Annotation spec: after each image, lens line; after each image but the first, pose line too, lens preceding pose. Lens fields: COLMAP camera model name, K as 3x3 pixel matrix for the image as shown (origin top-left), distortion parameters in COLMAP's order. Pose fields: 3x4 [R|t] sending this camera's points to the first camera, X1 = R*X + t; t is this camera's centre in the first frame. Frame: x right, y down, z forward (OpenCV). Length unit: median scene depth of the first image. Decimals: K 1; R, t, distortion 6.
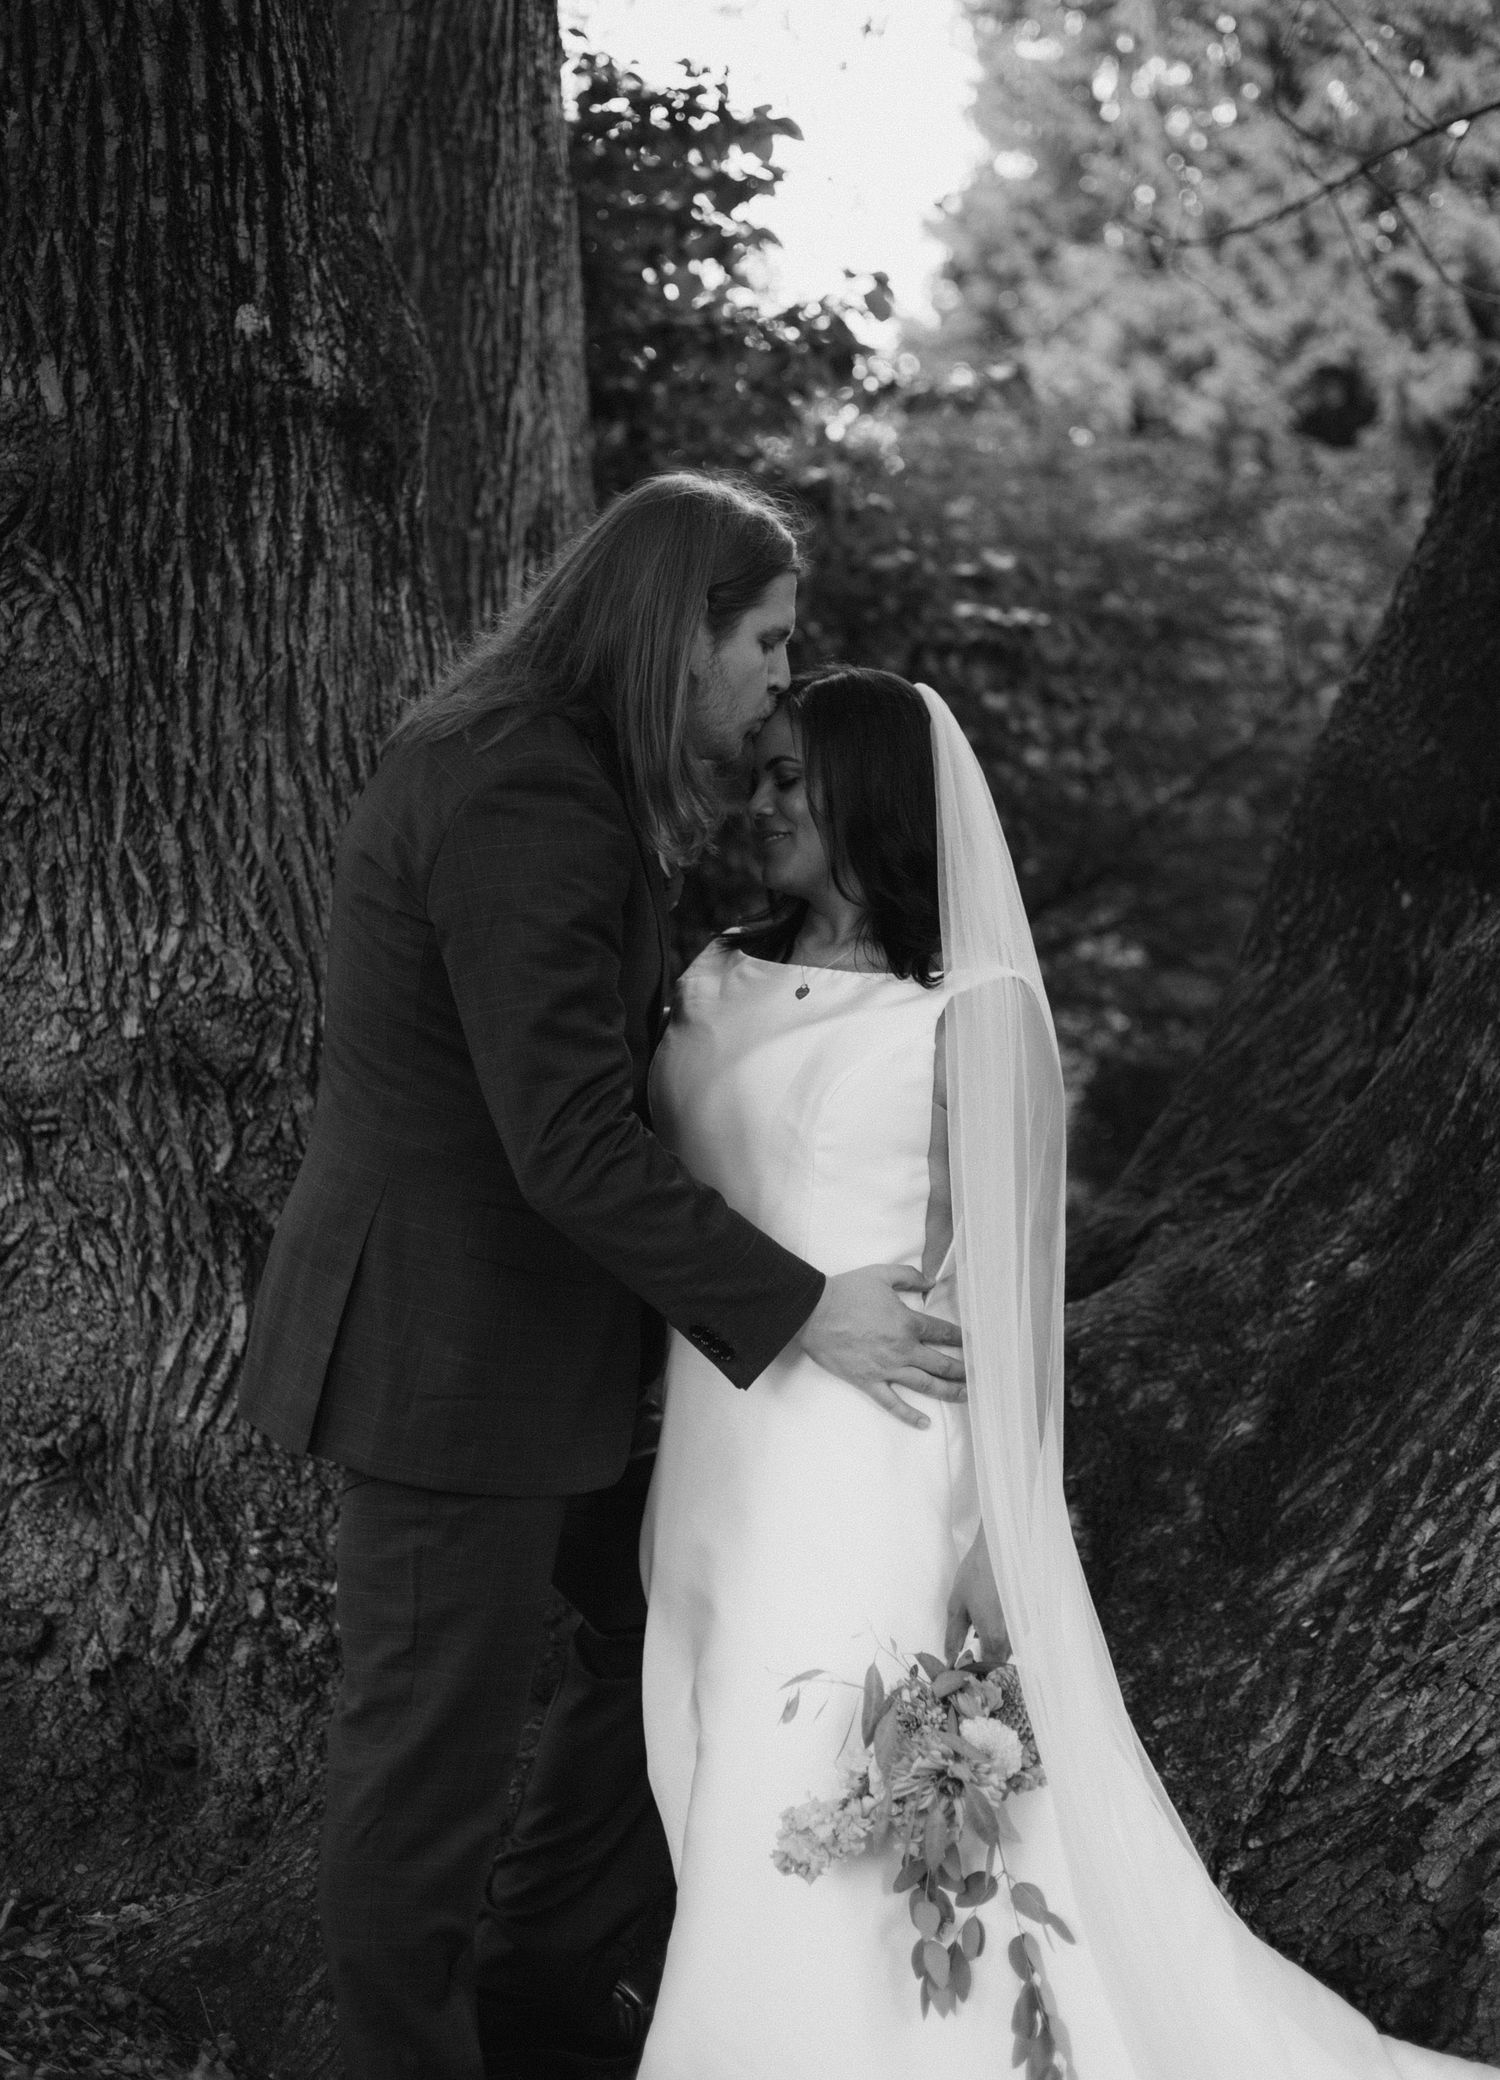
lens RADIAL K [[3096.6, 0, 762.6], [0, 3096.6, 922.1], [0, 0, 1]] dist [-0.003293, 0.064995]
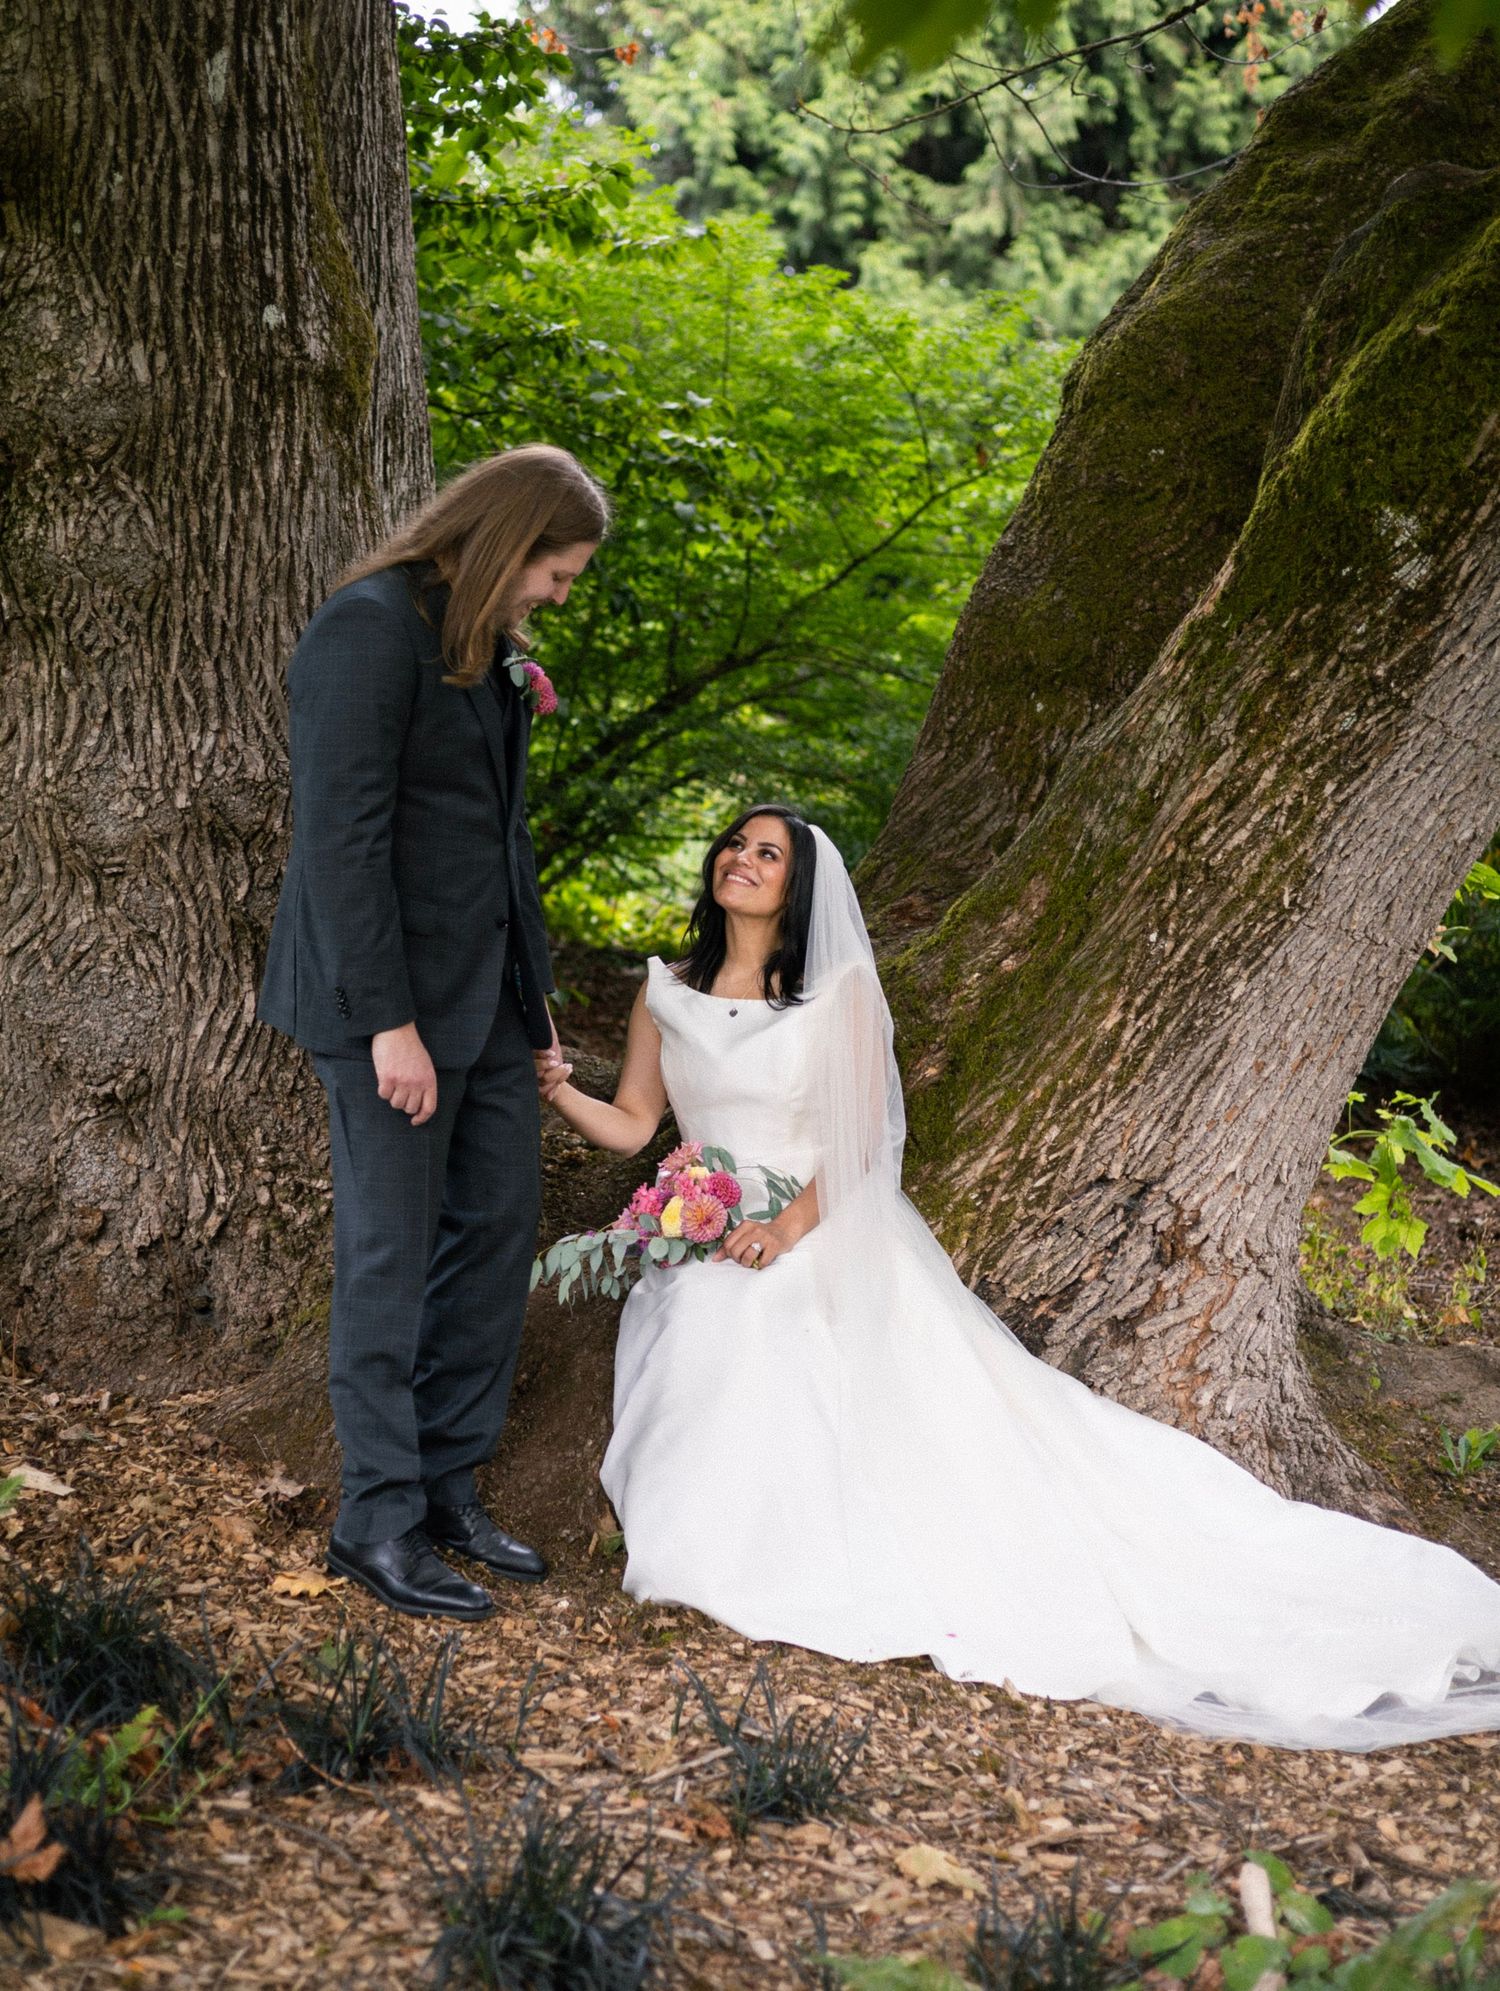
lens RADIAL K [[3167.1, 0, 742.1], [0, 3167.1, 921.2], [0, 0, 1]] dist [-0.016746, 0.131959]
pose [[0.992565, -0.002545, 0.121689, -0.123181], [-0.007237, 0.996778, 0.079878, -0.029935], [-0.121500, -0.080165, 0.989349, -0.500603]]
